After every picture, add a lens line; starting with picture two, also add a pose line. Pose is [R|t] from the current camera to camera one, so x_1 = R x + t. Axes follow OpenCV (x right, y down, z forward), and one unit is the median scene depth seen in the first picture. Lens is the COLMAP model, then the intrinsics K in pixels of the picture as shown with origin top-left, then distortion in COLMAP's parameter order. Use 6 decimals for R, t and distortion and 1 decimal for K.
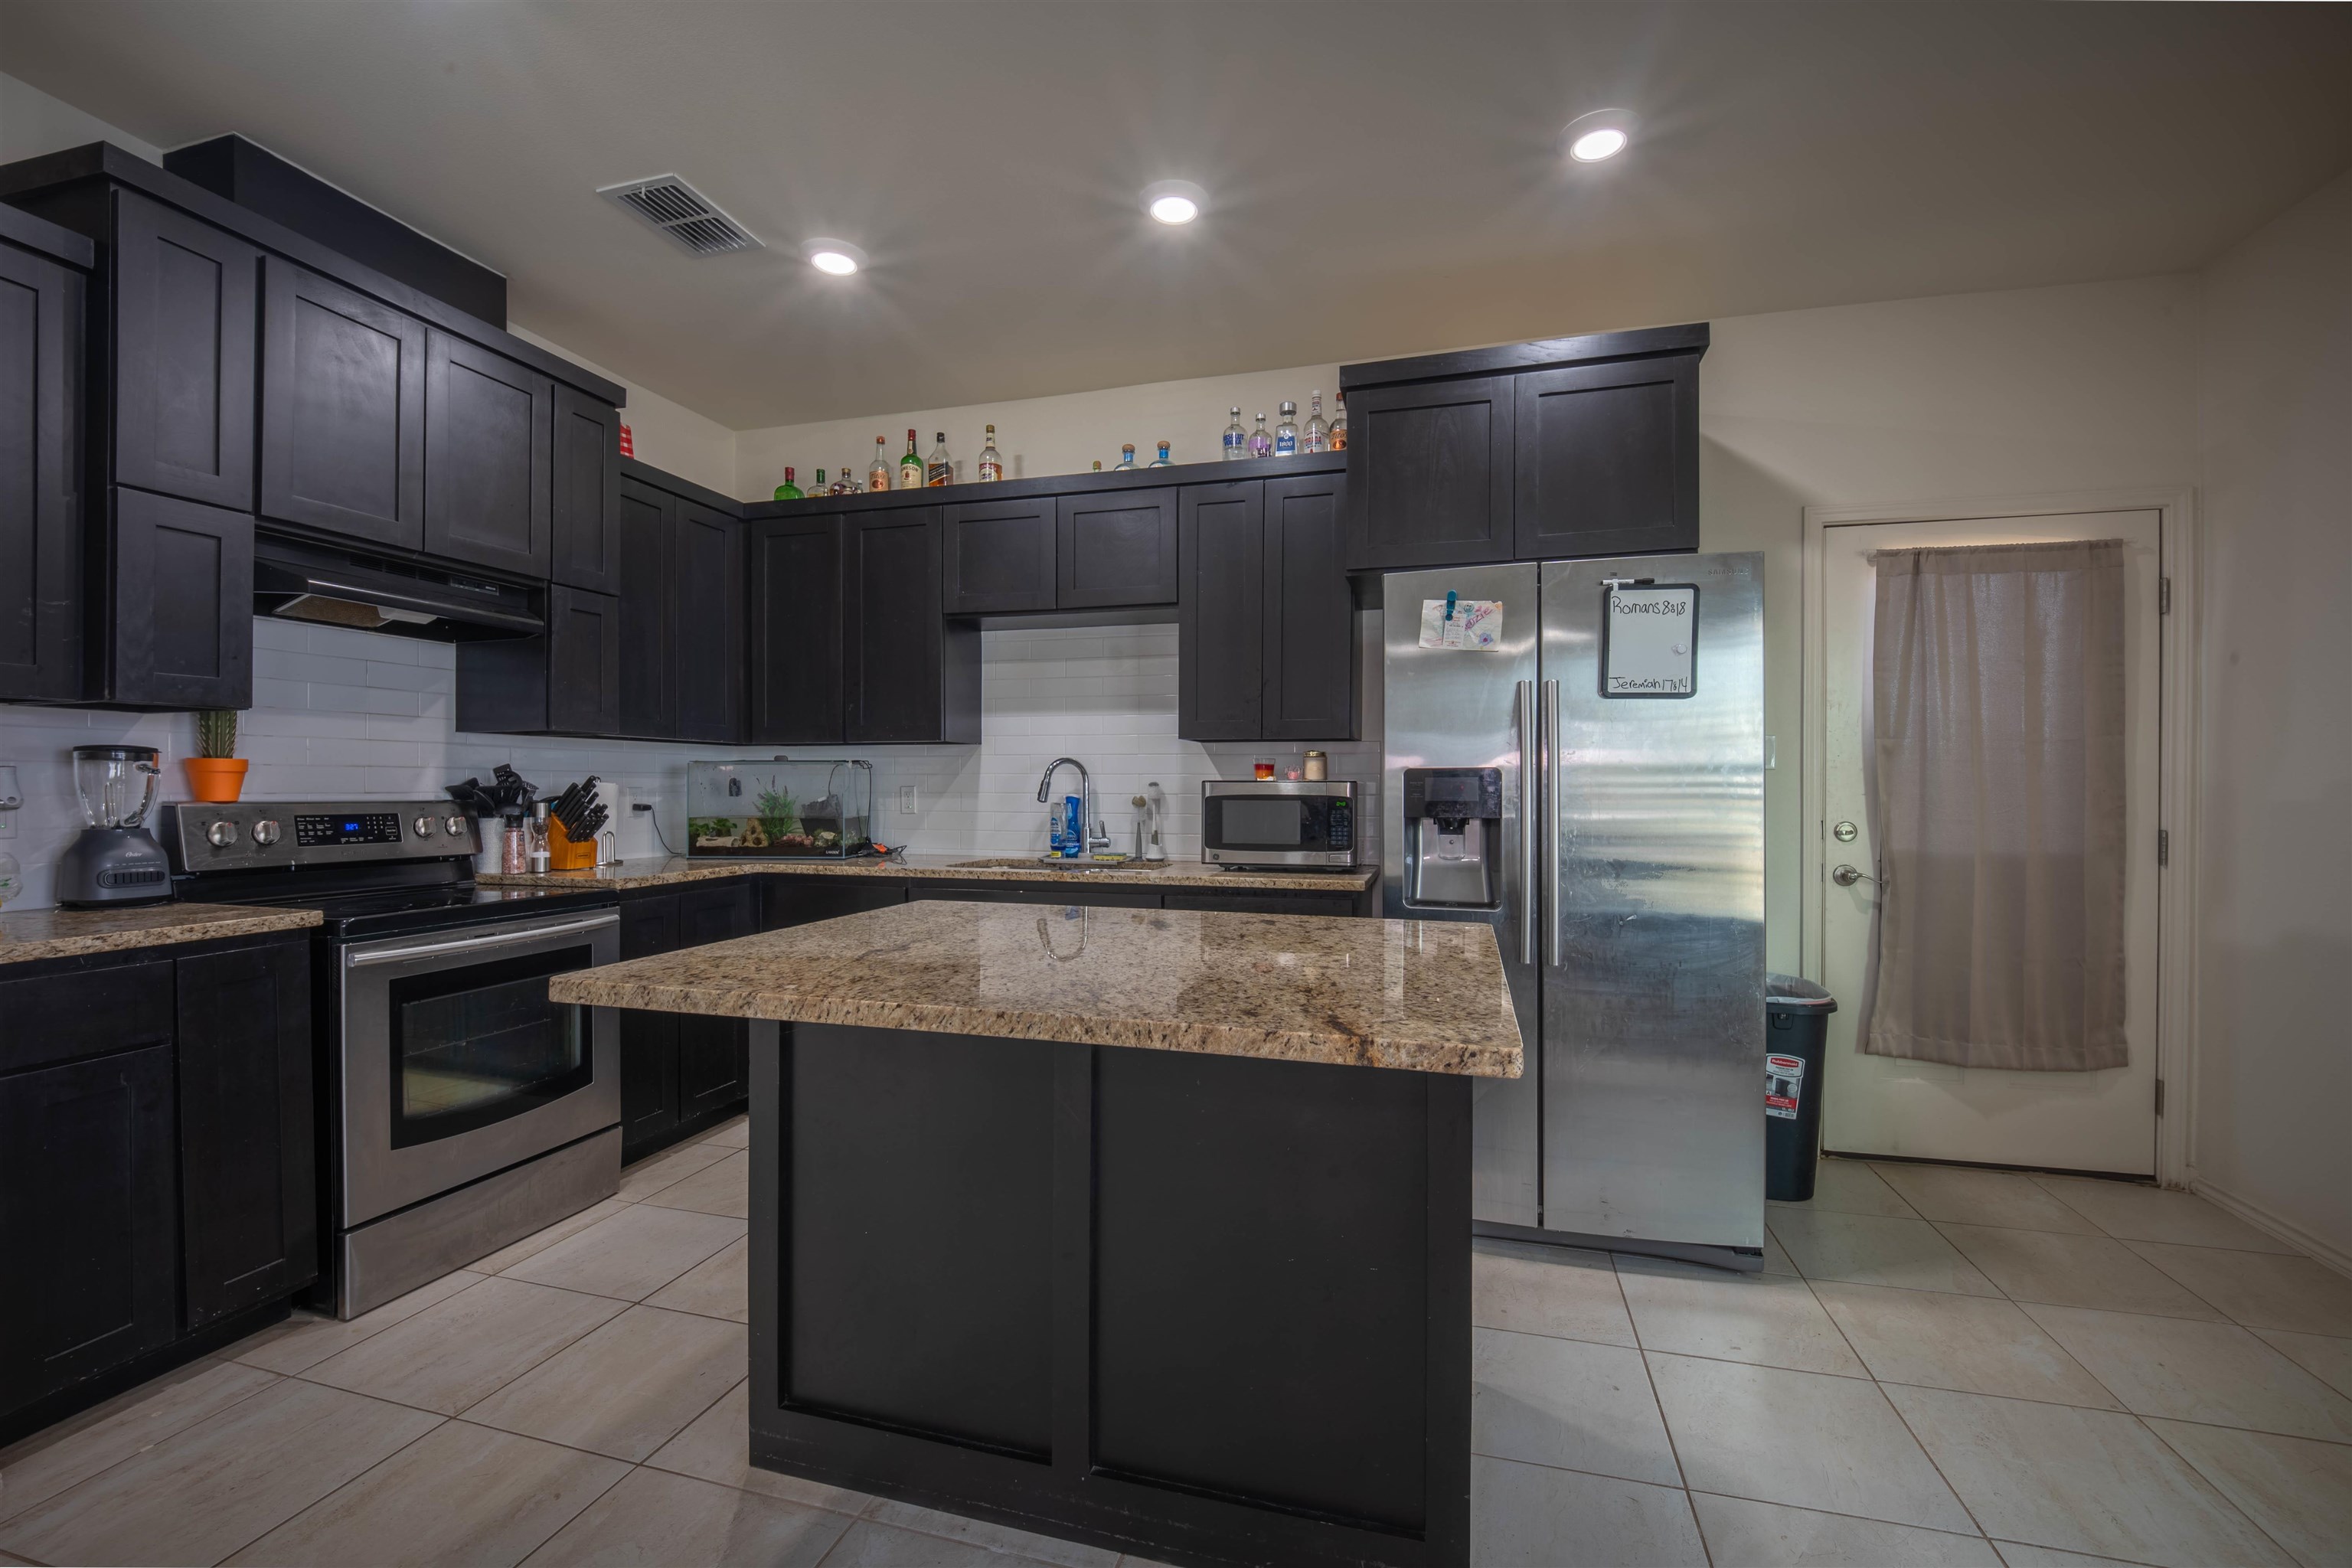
lens RADIAL K [[964.1, 0, 1181.7], [0, 964.1, 789.9], [0, 0, 1]] dist [-0.001353, -0.010736]
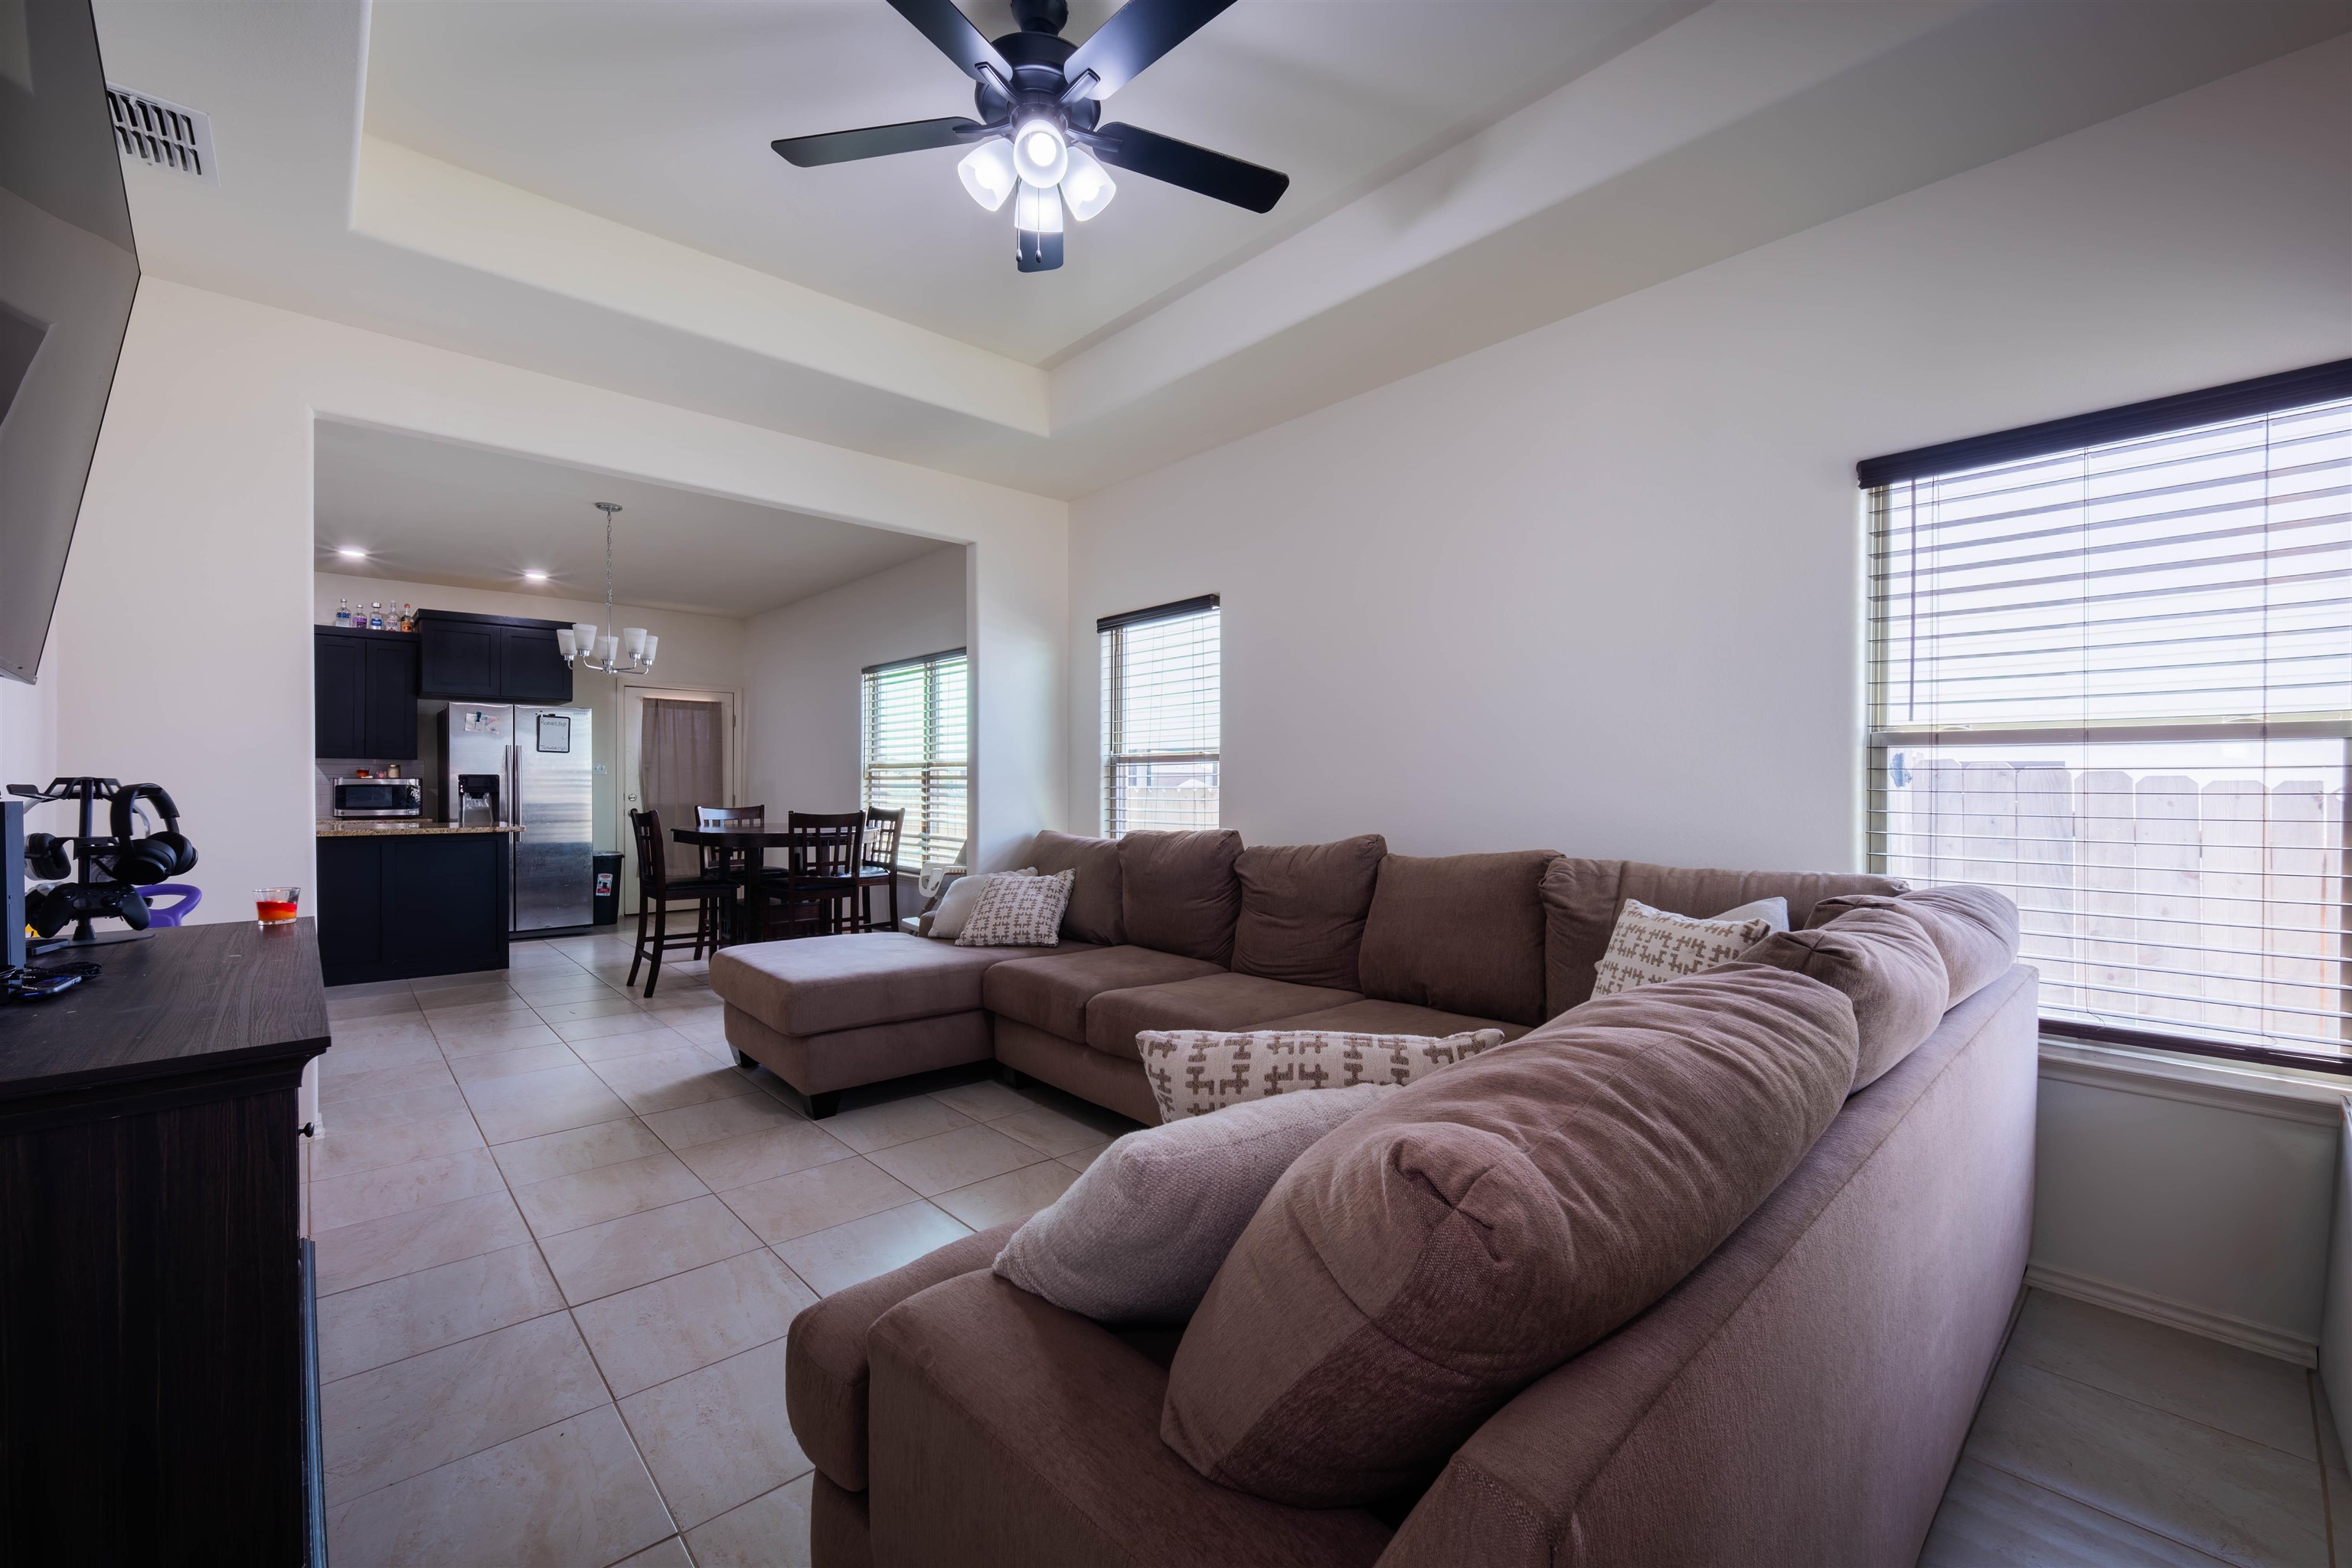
lens RADIAL K [[946.0, 0, 1176.0], [0, 946.0, 784.0], [0, 0, 1]] dist [0.002104, -0.005166]
pose [[0.521615, -0.001216, 0.853180, -0.841099], [0.000291, 0.999999, 0.001247, 0.001428], [-0.853181, -0.000402, 0.521615, -1.808194]]
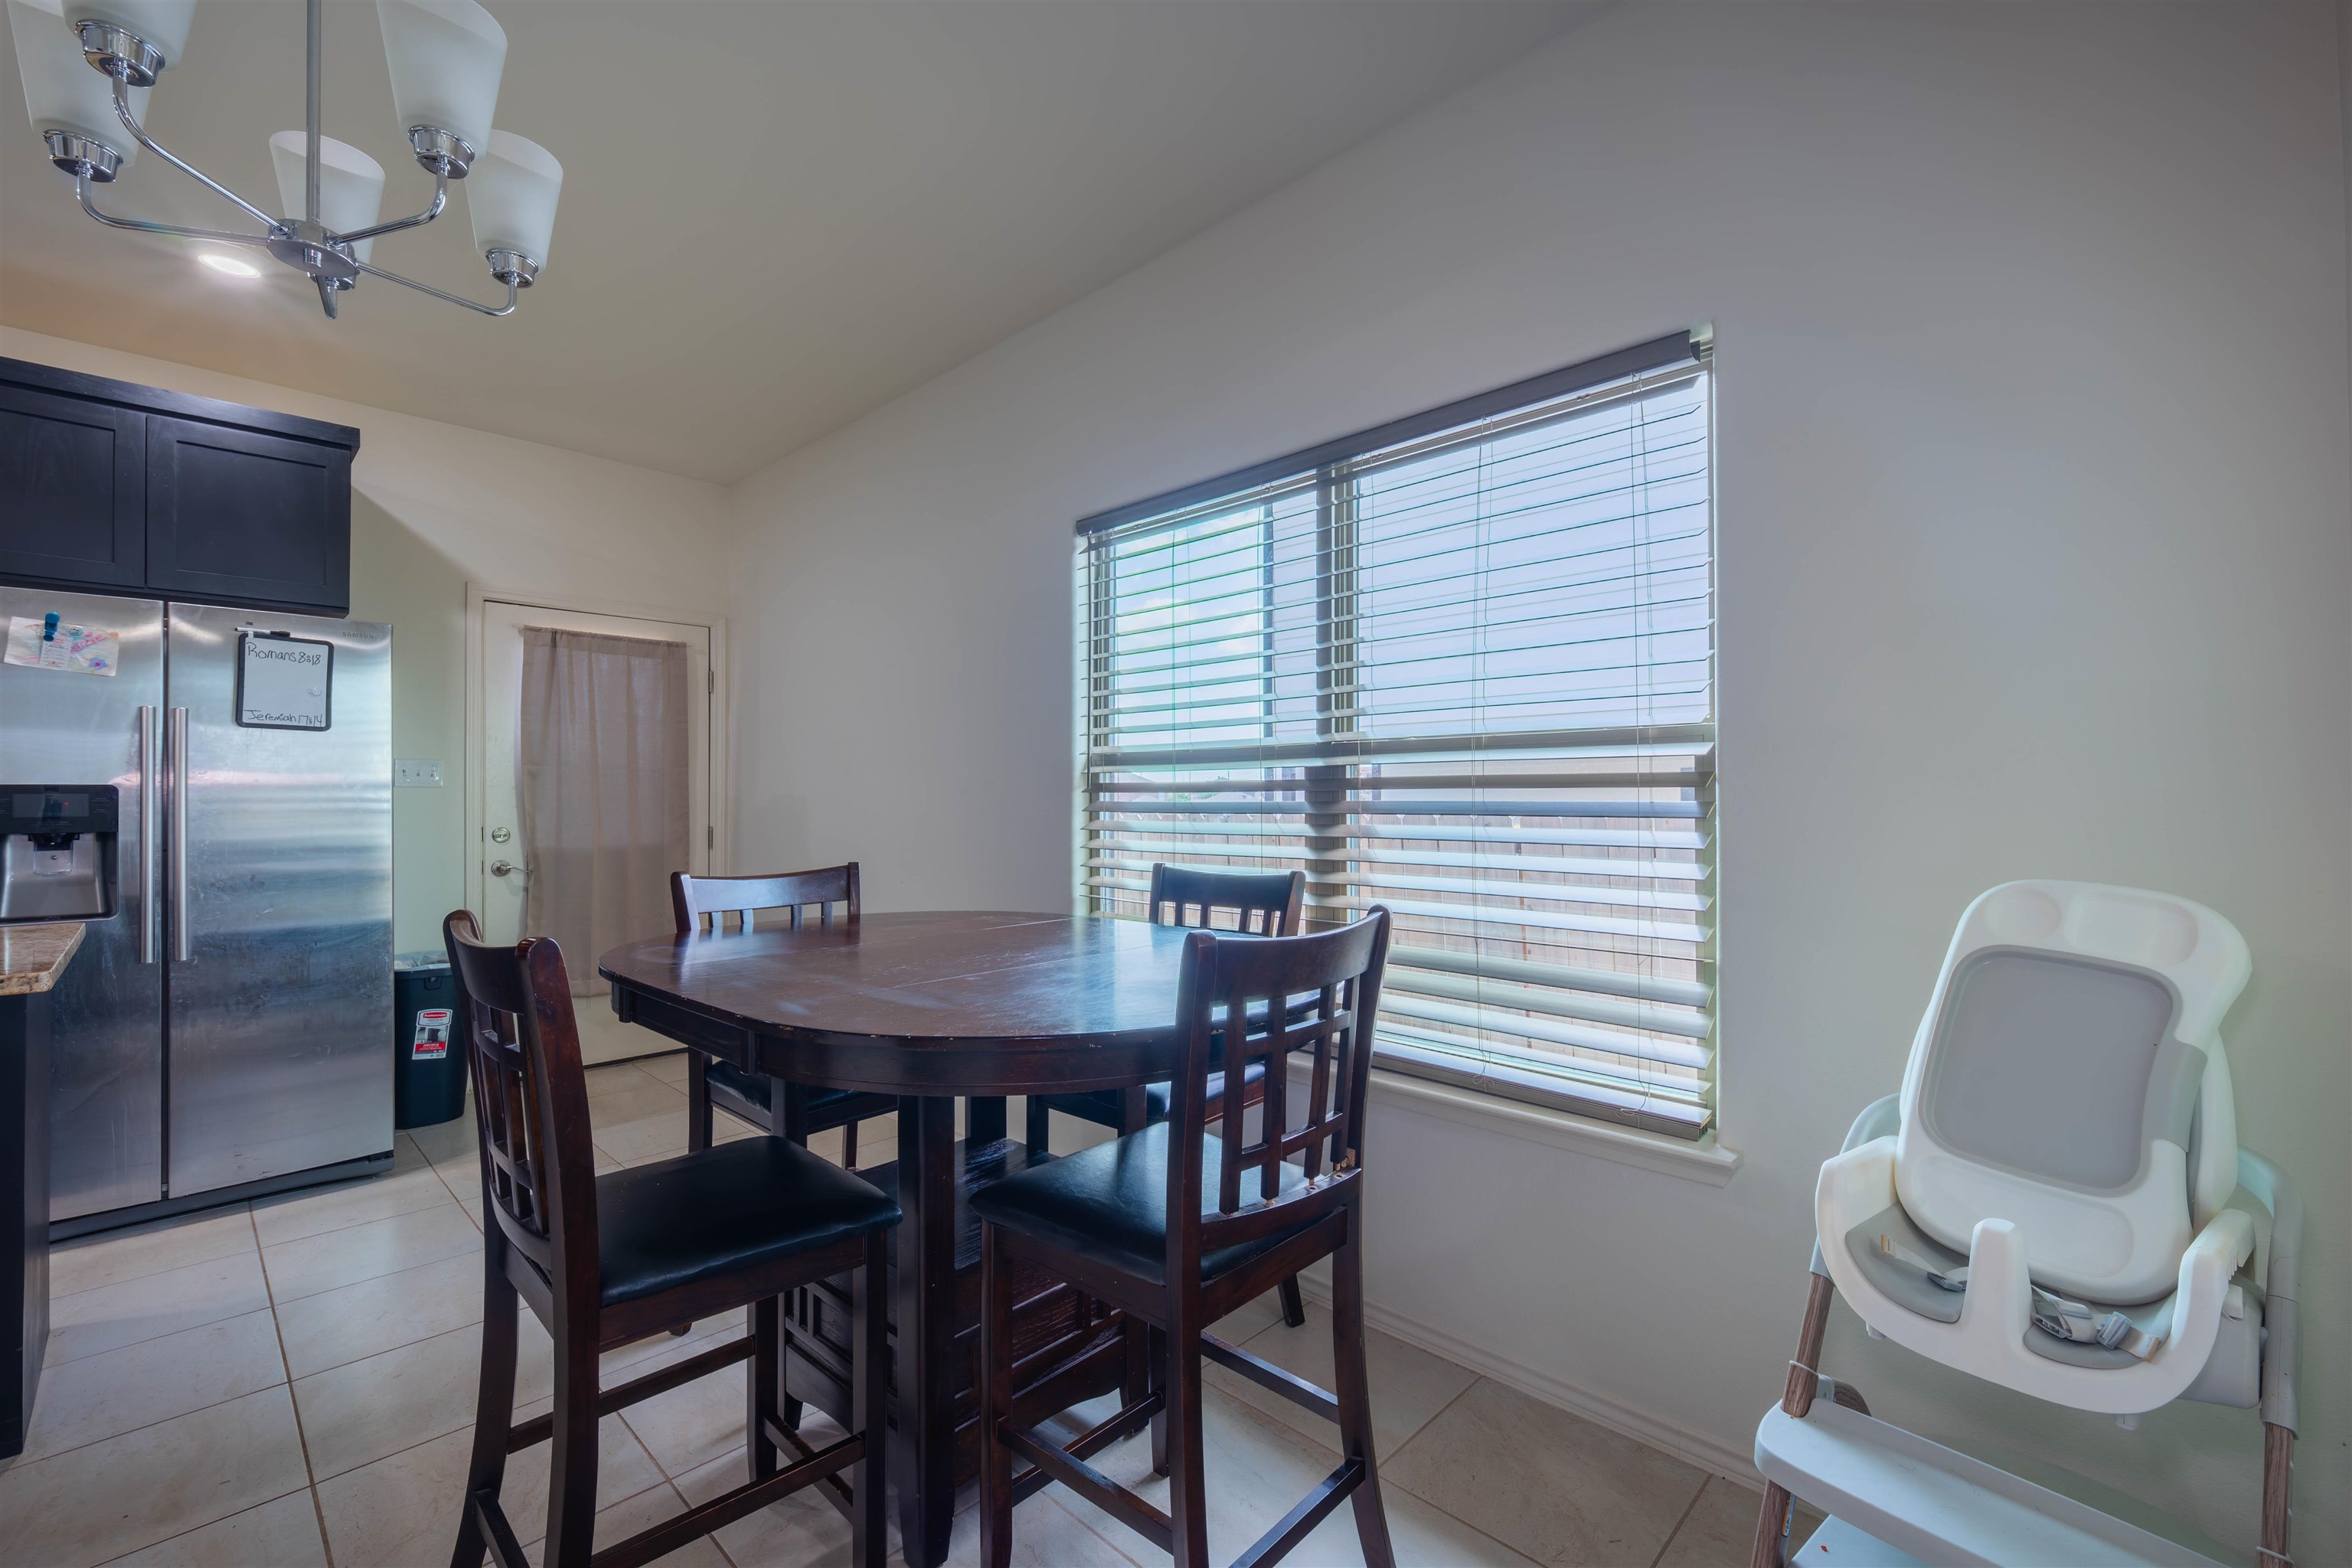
lens RADIAL K [[980.2, 0, 1179.2], [0, 980.2, 789.0], [0, 0, 1]] dist [-0.007185, -0.000140]
pose [[0.460990, 0.005636, 0.887387, -0.069763], [0.007068, 0.999925, -0.010022, 0.000556], [-0.887377, 0.010892, 0.460916, -0.454902]]
